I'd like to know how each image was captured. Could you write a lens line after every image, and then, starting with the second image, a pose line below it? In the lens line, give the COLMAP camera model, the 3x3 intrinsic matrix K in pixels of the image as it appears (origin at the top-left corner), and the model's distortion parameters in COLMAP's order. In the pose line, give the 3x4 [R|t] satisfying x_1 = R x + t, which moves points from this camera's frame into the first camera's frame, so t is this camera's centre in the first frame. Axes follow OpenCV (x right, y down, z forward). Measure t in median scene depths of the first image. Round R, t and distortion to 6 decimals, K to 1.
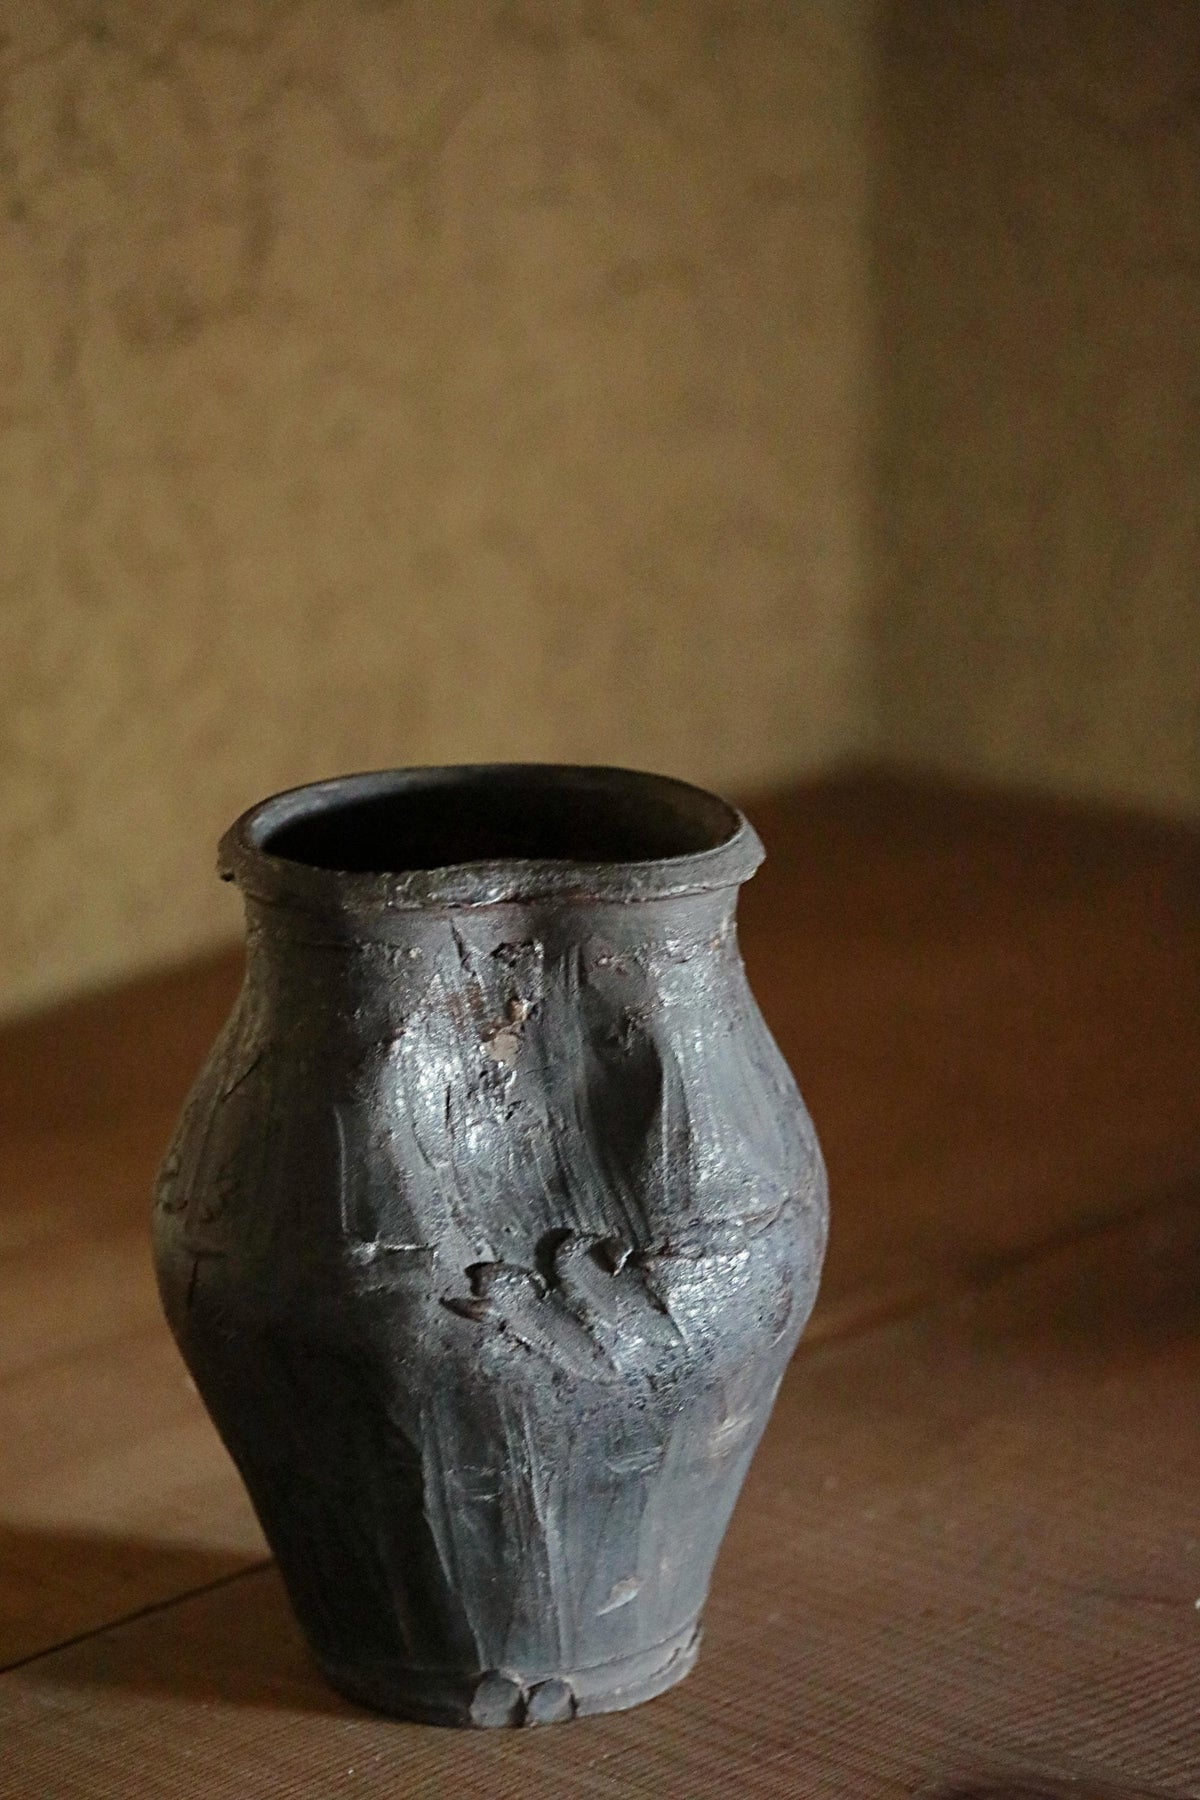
lens RADIAL K [[7079.0, 0, 600.0], [0, 7079.0, 900.0], [0, 0, 1]] dist [0.729707, 5.401973]
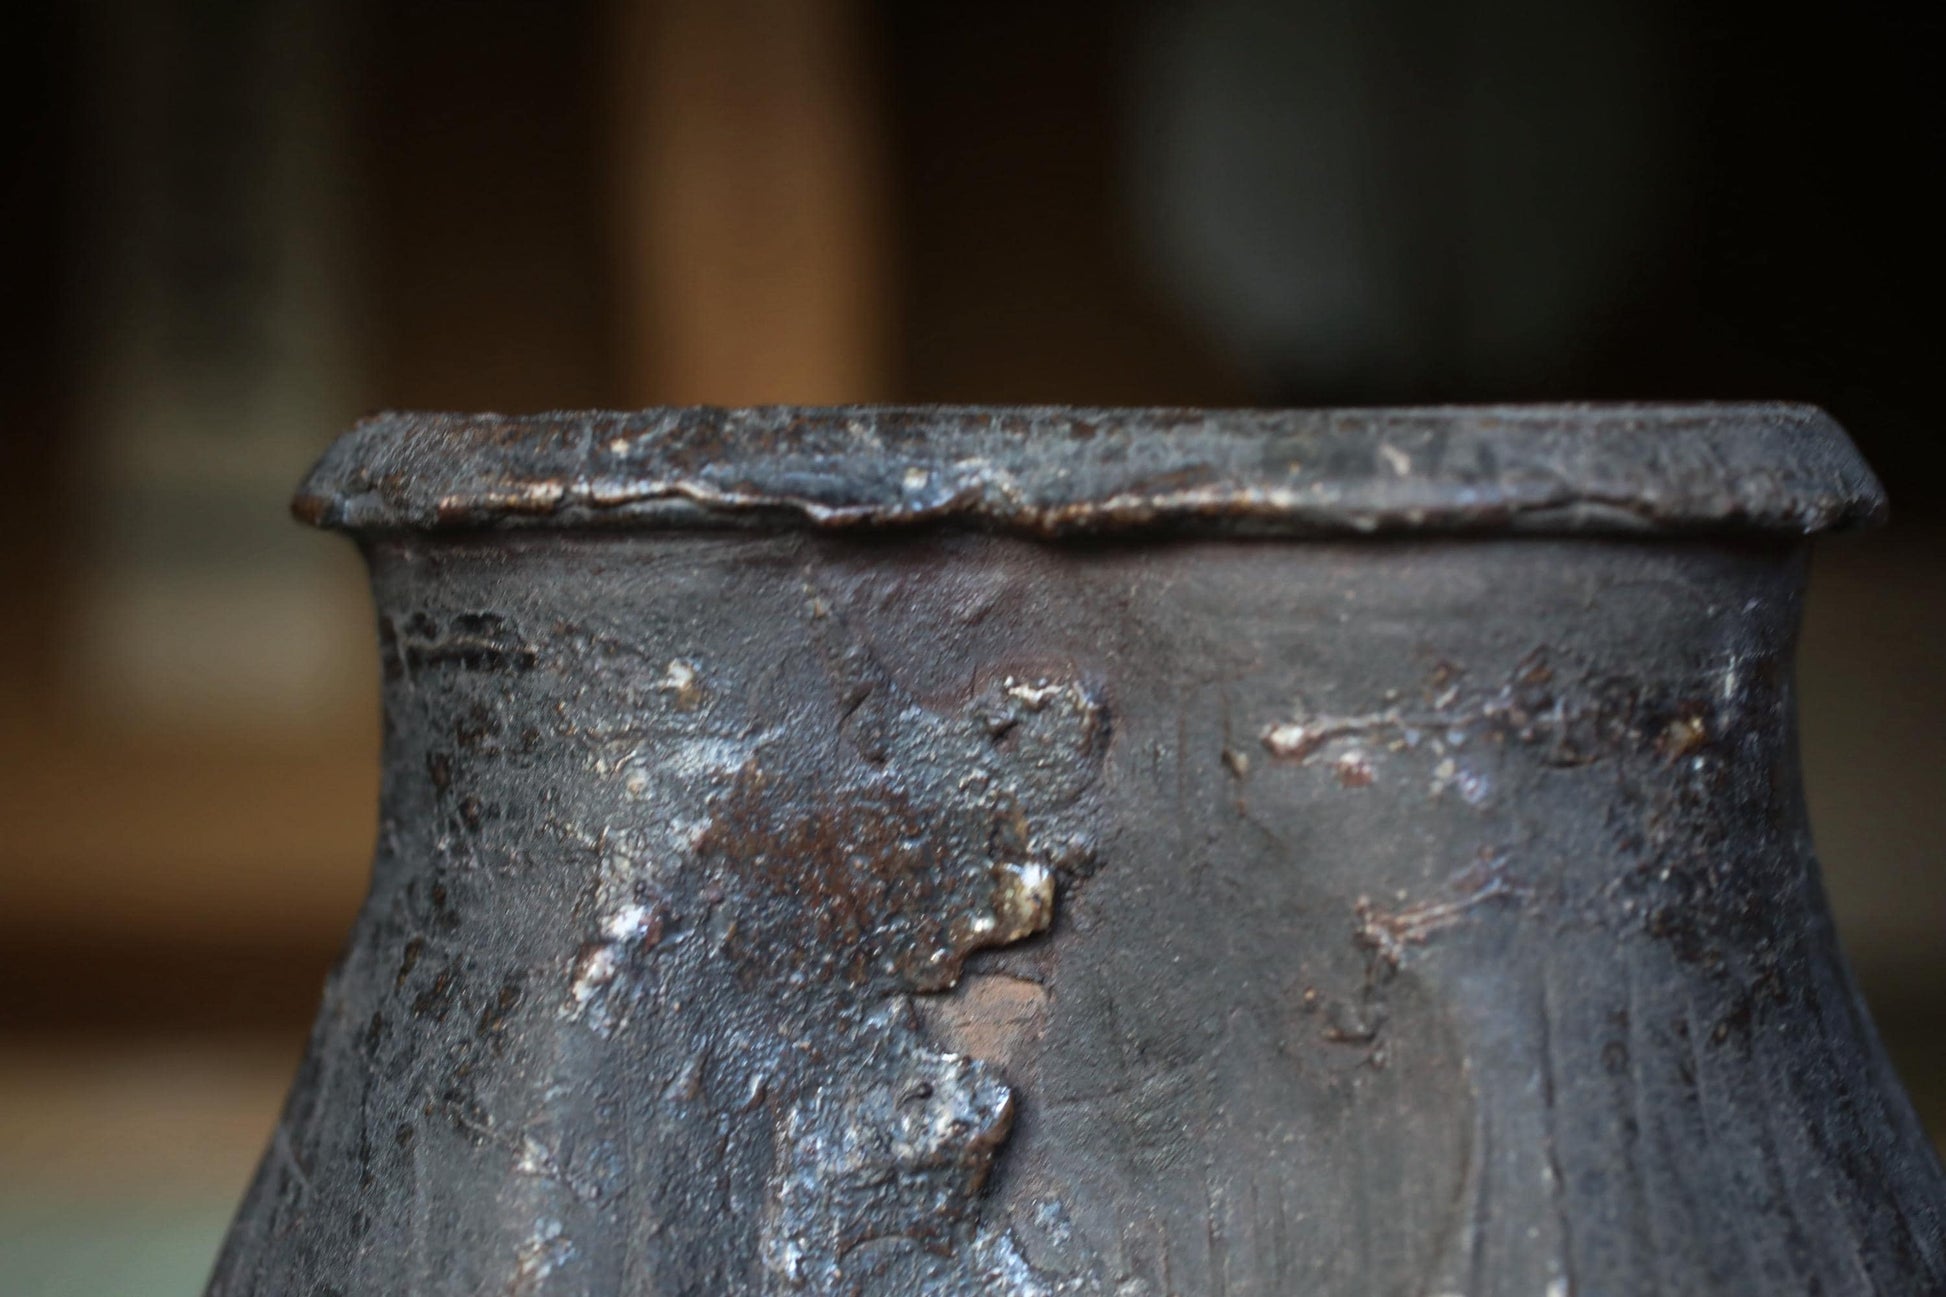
lens RADIAL K [[3247.1, 0, 973.0], [0, 3247.1, 648.5], [0, 0, 1]] dist [-0.024726, -0.058088]
pose [[0.943133, 0.021978, -0.331687, 0.033540], [-0.088593, 0.978341, -0.187084, 0.031944], [0.320391, 0.205831, 0.924653, 0.861732]]
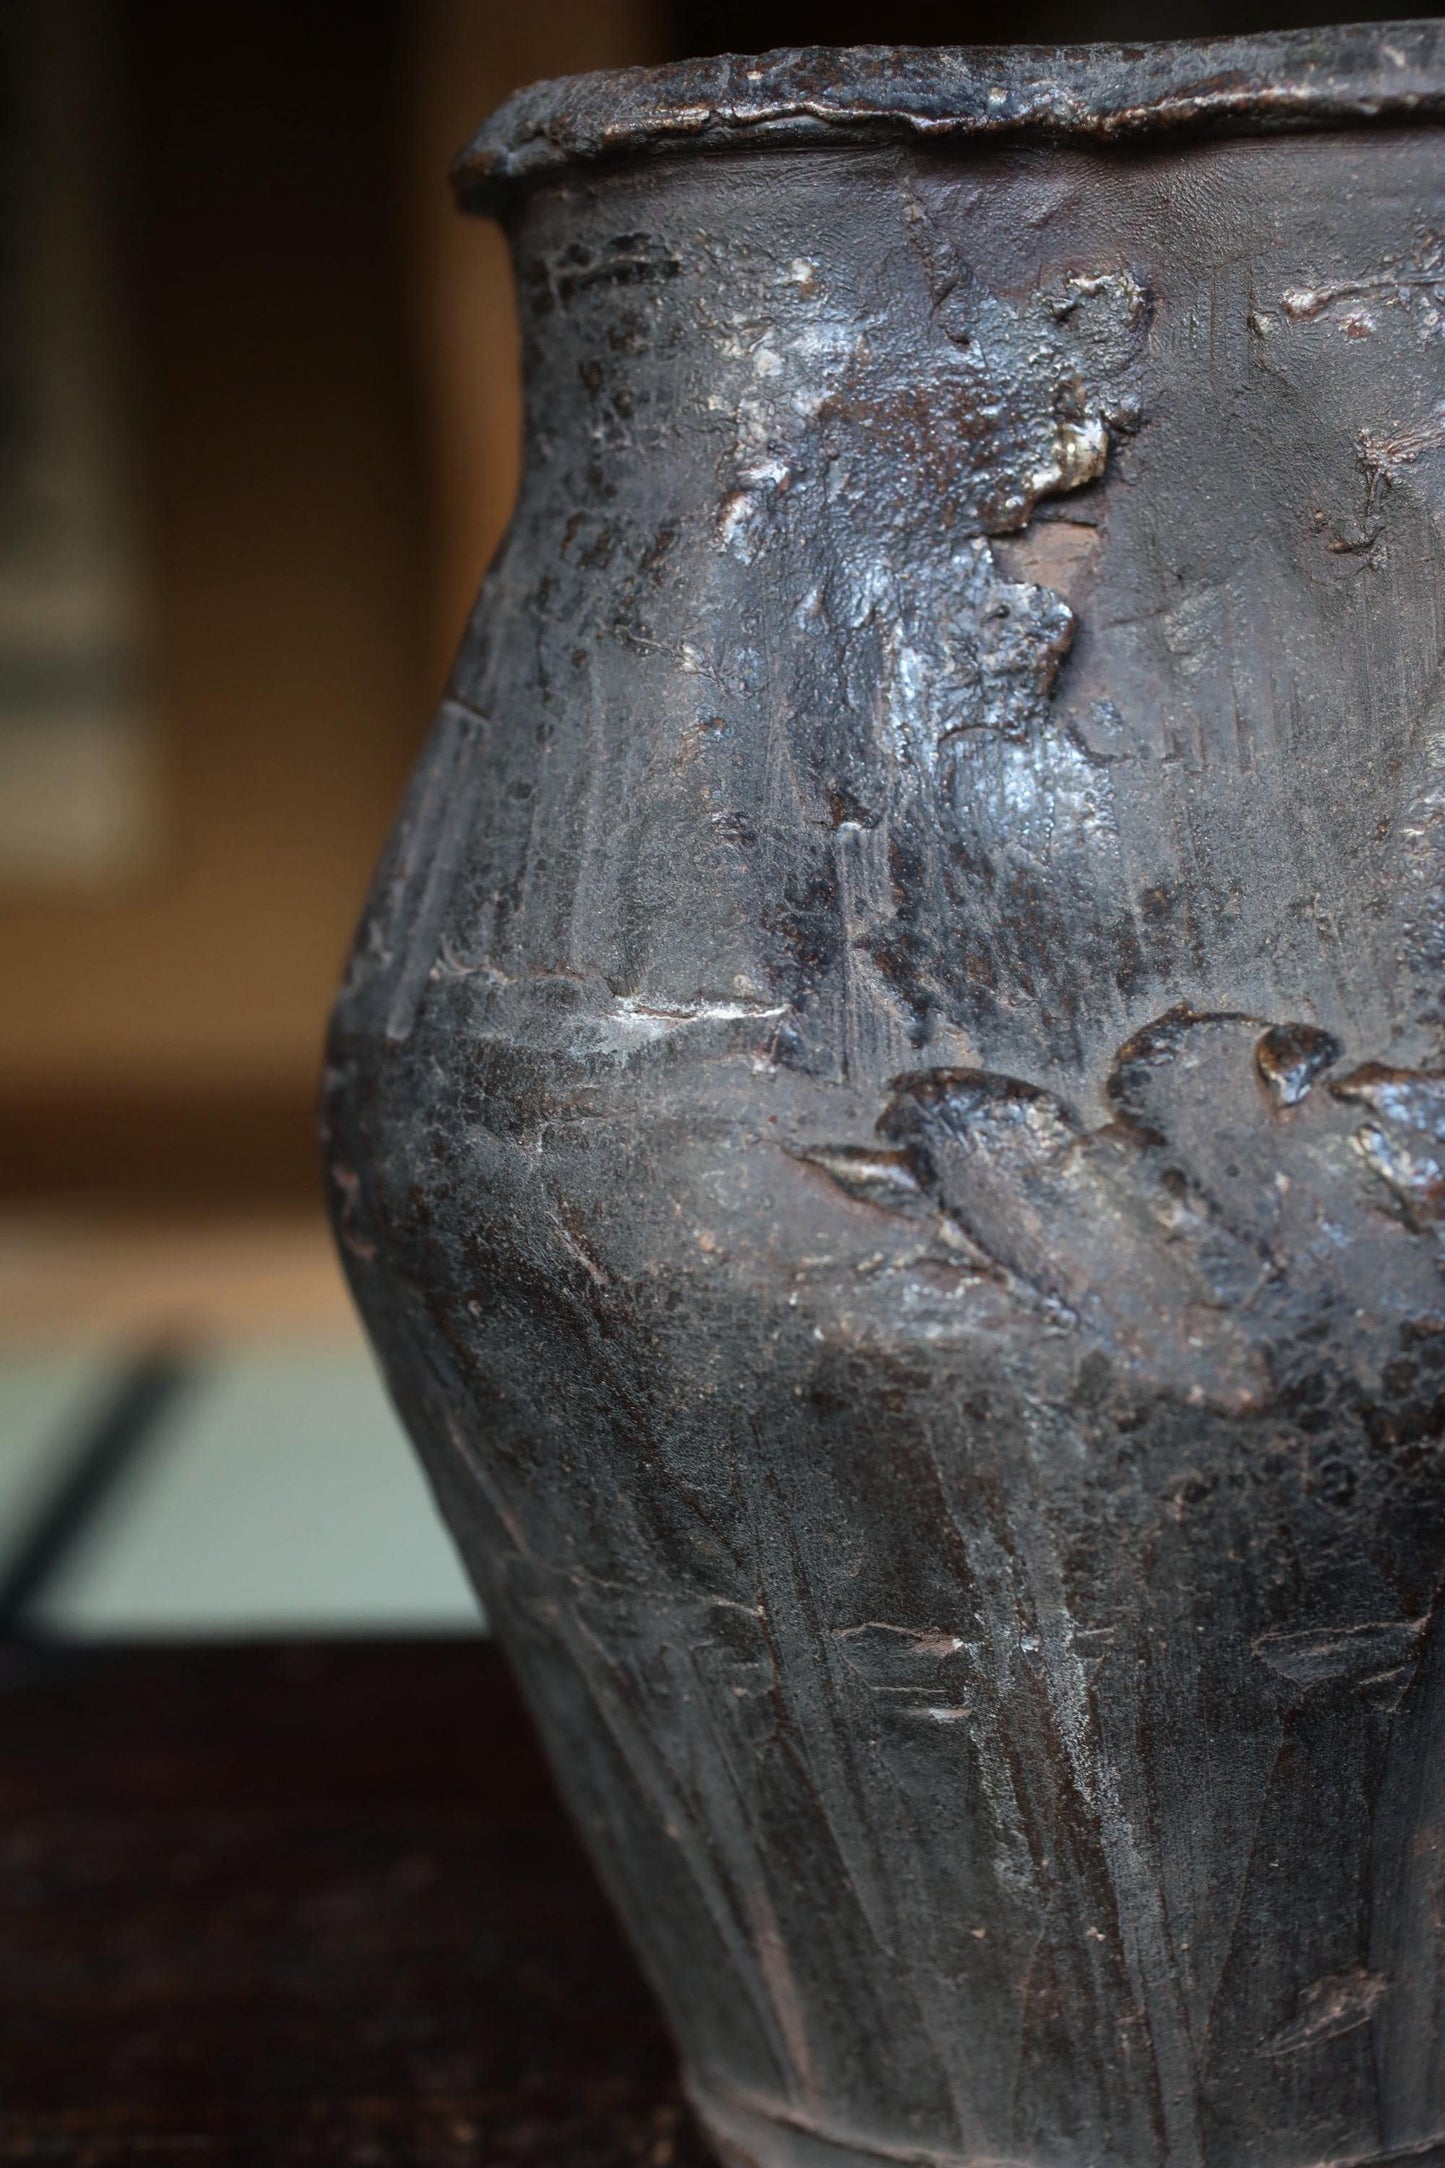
lens RADIAL K [[3481.0, 0, 722.5], [0, 3481.0, 1084.0], [0, 0, 1]] dist [-0.027668, 0.208725]
pose [[0.939259, 0.033000, -0.341619, 0.035663], [-0.077872, 0.989898, -0.118481, 0.073723], [0.334258, 0.137887, 0.932340, 0.819169]]
